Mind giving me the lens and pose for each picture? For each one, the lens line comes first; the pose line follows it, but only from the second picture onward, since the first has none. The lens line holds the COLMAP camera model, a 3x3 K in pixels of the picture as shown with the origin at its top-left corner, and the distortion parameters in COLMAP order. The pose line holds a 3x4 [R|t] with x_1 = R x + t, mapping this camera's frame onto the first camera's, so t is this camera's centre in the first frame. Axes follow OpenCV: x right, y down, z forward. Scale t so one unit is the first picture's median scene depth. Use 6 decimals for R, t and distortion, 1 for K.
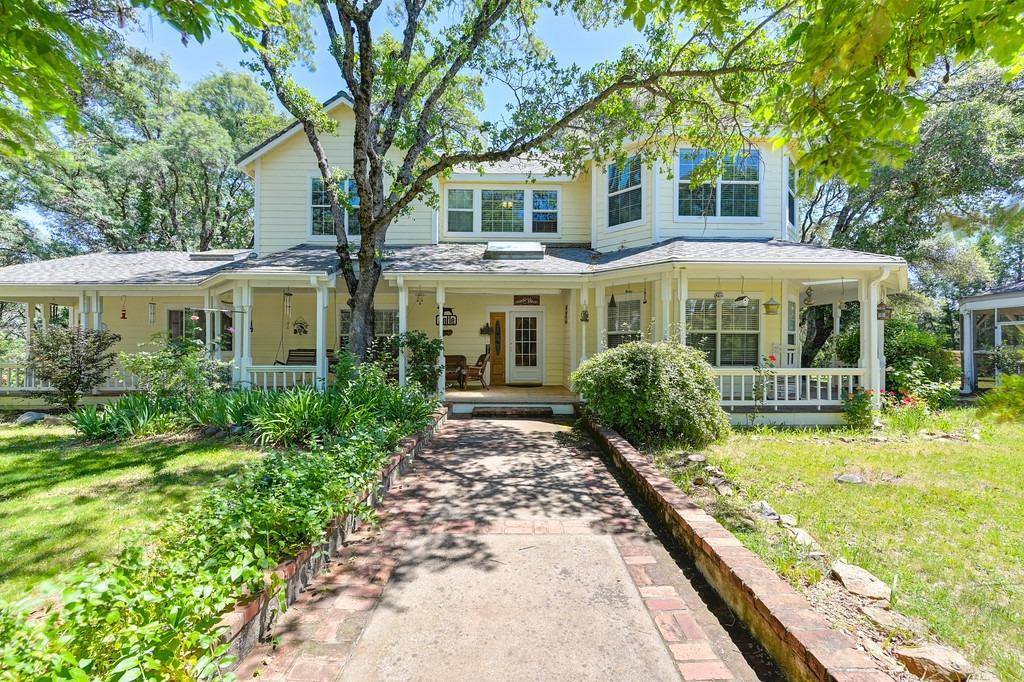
lens RADIAL K [[409.5, 0, 512.7], [0, 409.5, 342.4], [0, 0, 1]] dist [-0.000138, -0.000003]
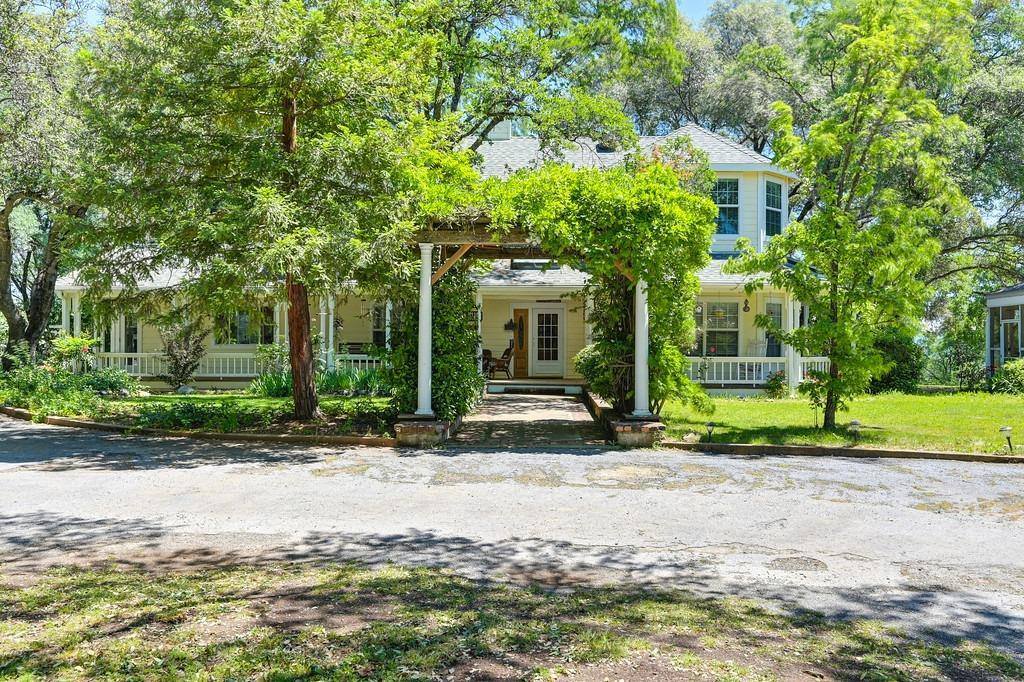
lens RADIAL K [[812.0, 0, 512.1], [0, 812.0, 340.1], [0, 0, 1]] dist [-0.001111, -0.000076]
pose [[0.999374, 0.002483, -0.035279, 0.014111], [-0.002333, 0.999988, 0.004279, -0.002456], [0.035290, -0.004194, 0.999368, -1.093451]]
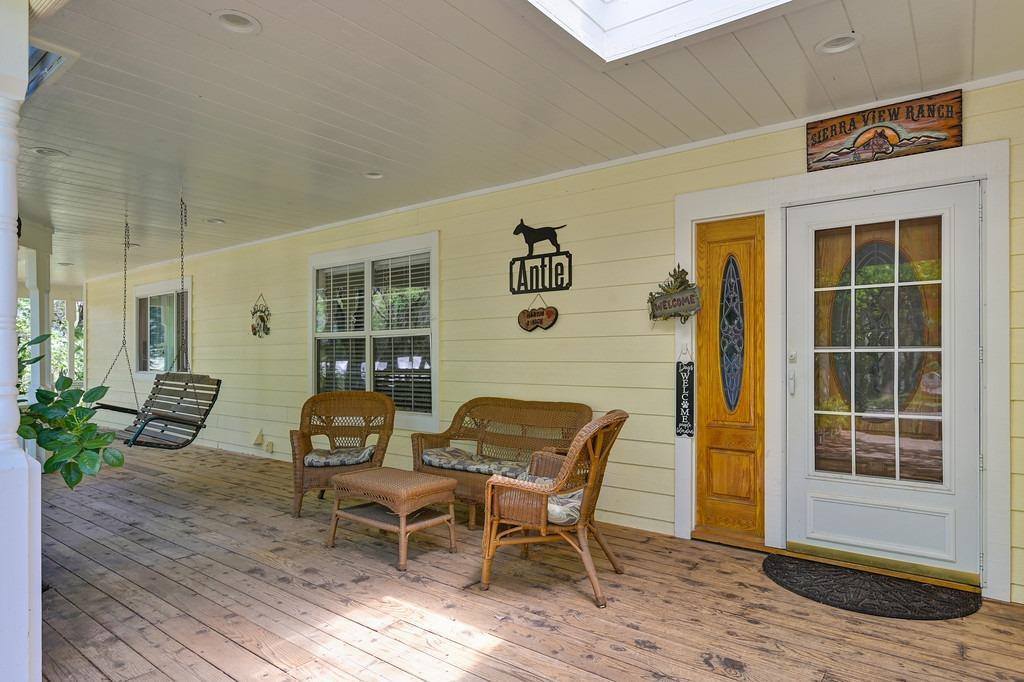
lens RADIAL K [[588.4, 0, 525.4], [0, 588.4, 358.4], [0, 0, 1]] dist [-0.002269, -0.000374]
pose [[0.854592, -0.003103, -0.519291, 0.035116], [0.007117, 0.999958, 0.005737, 0.000333], [0.519252, -0.008599, 0.854578, 0.677938]]
